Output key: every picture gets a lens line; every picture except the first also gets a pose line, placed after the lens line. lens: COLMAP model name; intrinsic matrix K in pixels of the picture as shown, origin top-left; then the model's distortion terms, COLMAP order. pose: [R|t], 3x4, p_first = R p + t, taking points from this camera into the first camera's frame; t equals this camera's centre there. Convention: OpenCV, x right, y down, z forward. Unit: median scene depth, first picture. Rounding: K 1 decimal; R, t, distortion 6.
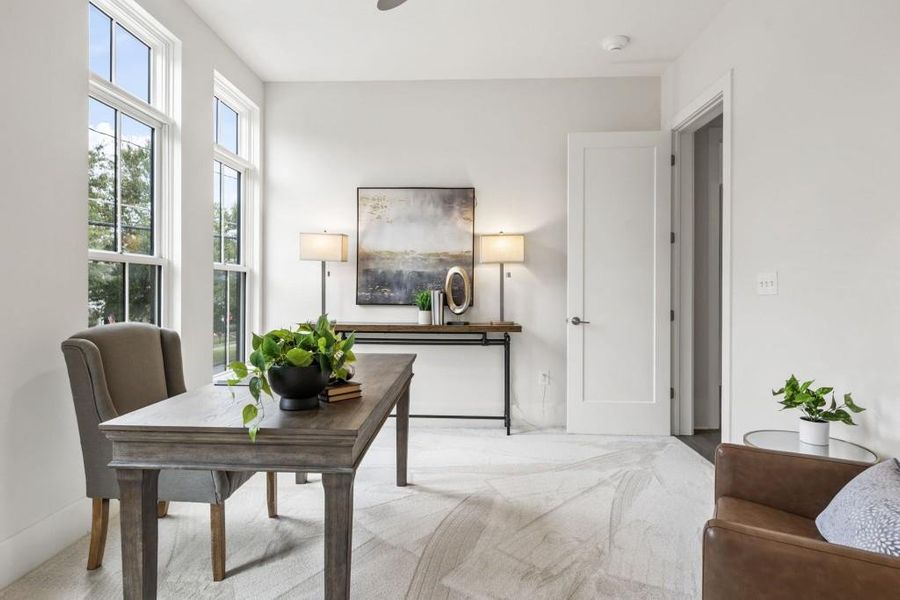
lens RADIAL K [[480.1, 0, 449.3], [0, 480.1, 288.4], [0, 0, 1]] dist [-0.001505, -0.000579]
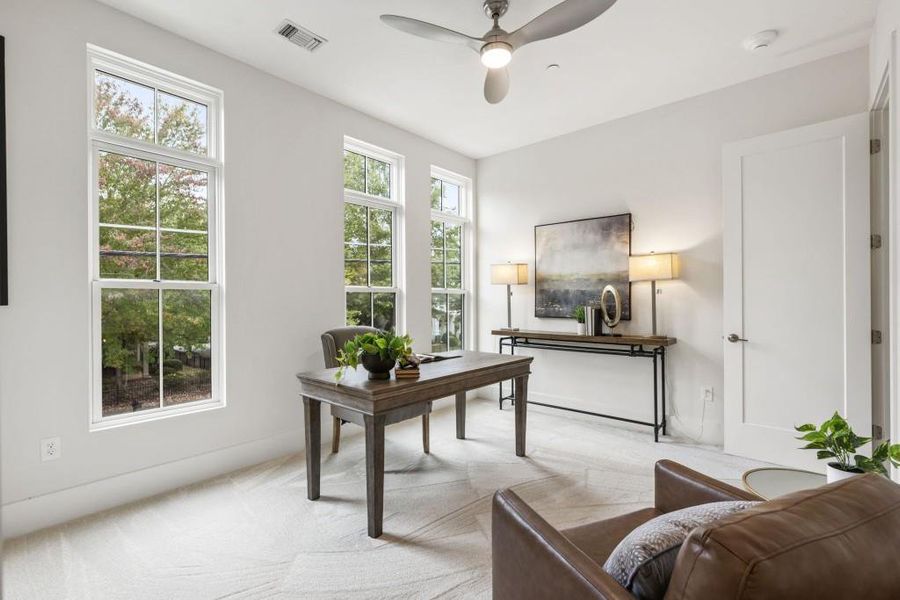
lens RADIAL K [[408.9, 0, 450.0], [0, 408.9, 300.0], [0, 0, 1]] dist [-0.000020, 0.000029]
pose [[0.776979, -0.009341, -0.629457, 0.328077], [0.009844, 0.999948, -0.002688, -0.011439], [0.629449, -0.004108, 0.777031, 0.005931]]
